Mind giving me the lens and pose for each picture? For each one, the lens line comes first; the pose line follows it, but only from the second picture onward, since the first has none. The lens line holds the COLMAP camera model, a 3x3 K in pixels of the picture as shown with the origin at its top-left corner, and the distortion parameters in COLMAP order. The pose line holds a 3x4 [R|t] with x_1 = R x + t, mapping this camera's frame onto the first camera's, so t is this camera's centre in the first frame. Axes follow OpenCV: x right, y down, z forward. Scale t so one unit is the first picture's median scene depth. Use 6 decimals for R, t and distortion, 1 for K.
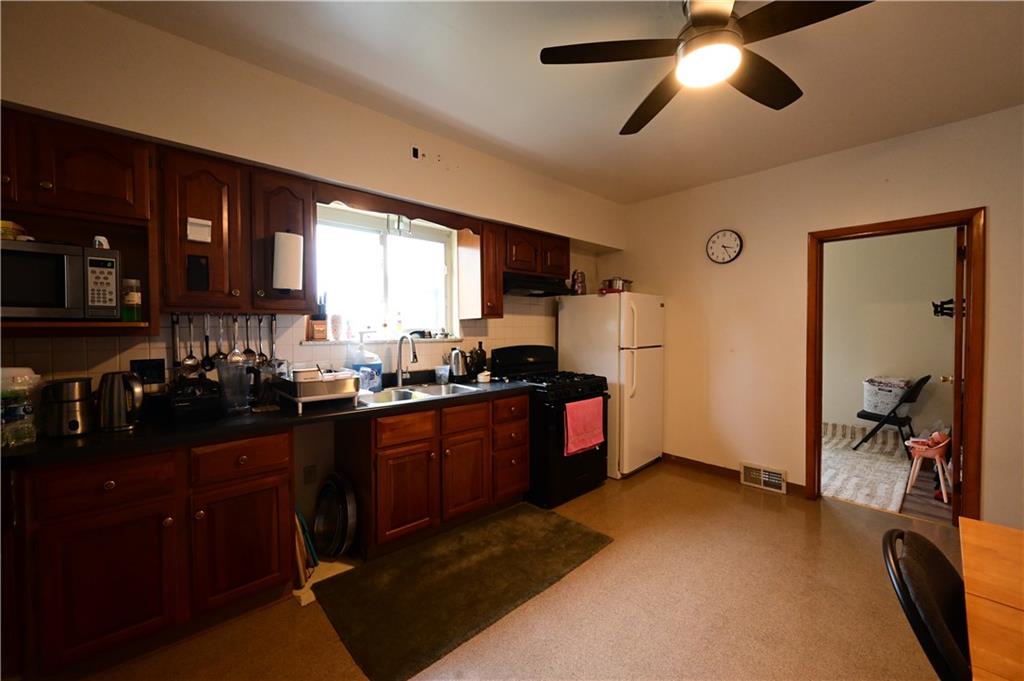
lens RADIAL K [[401.9, 0, 512.3], [0, 401.9, 336.1], [0, 0, 1]] dist [0.001229, -0.000191]
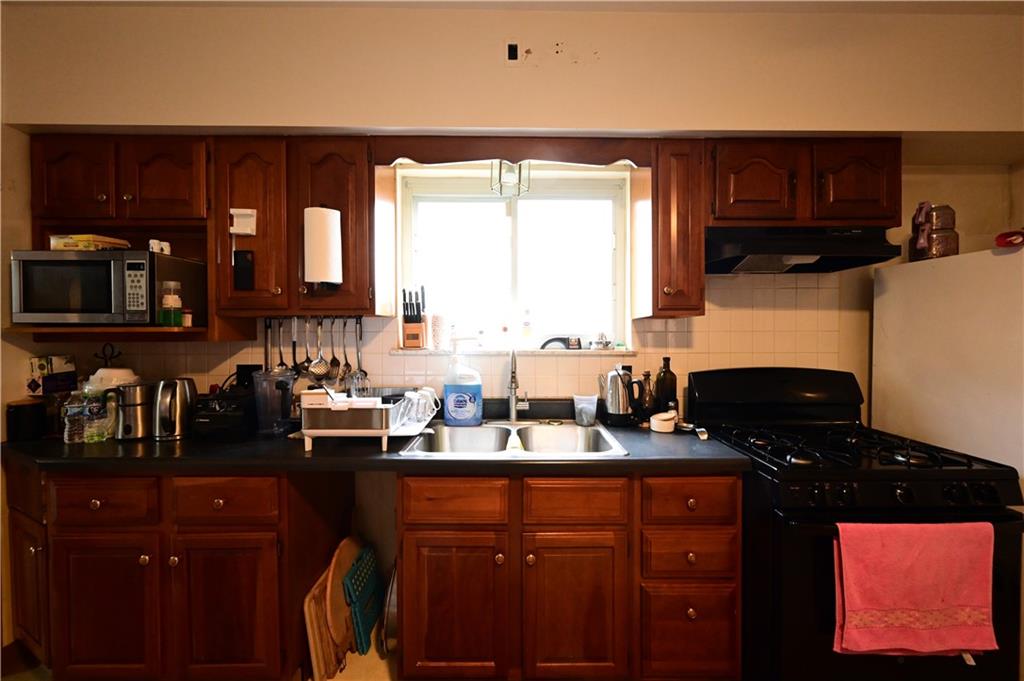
lens RADIAL K [[401.9, 0, 512.3], [0, 401.9, 336.1], [0, 0, 1]] dist [0.001229, -0.000191]
pose [[0.740777, 0.009565, -0.671683, 0.164081], [-0.015050, 0.999884, -0.002359, -0.013516], [0.671582, 0.011856, 0.740835, 0.494757]]
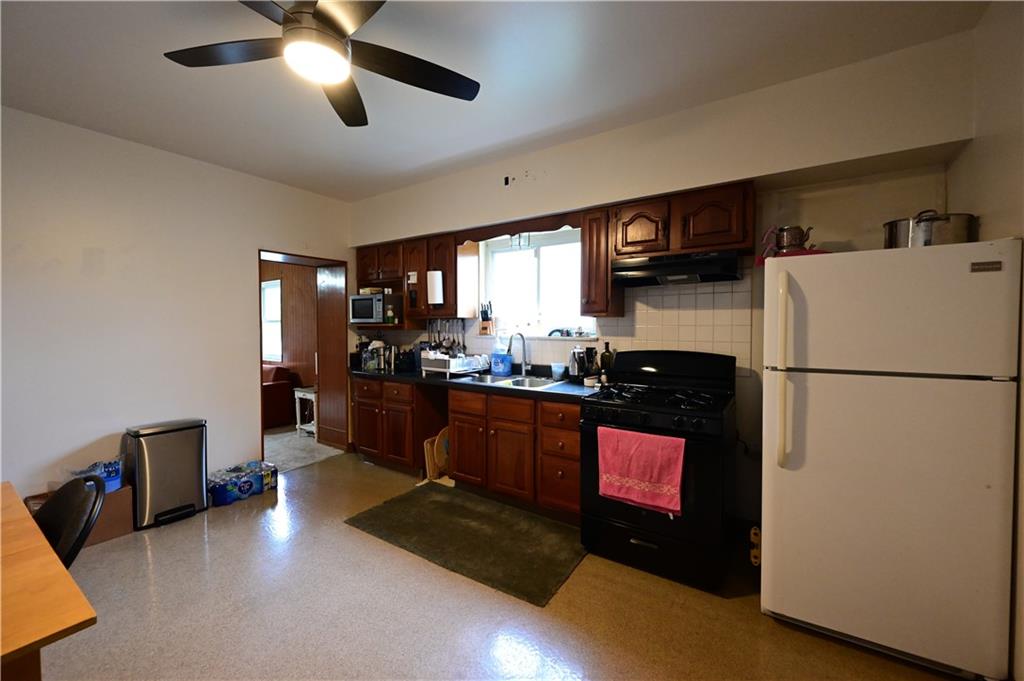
lens RADIAL K [[401.9, 0, 512.3], [0, 401.9, 336.1], [0, 0, 1]] dist [0.001229, -0.000191]
pose [[0.230669, 0.025885, -0.972688, 0.858728], [-0.020918, 0.999547, 0.021639, -0.017000], [0.972807, 0.015355, 0.231106, 0.678524]]
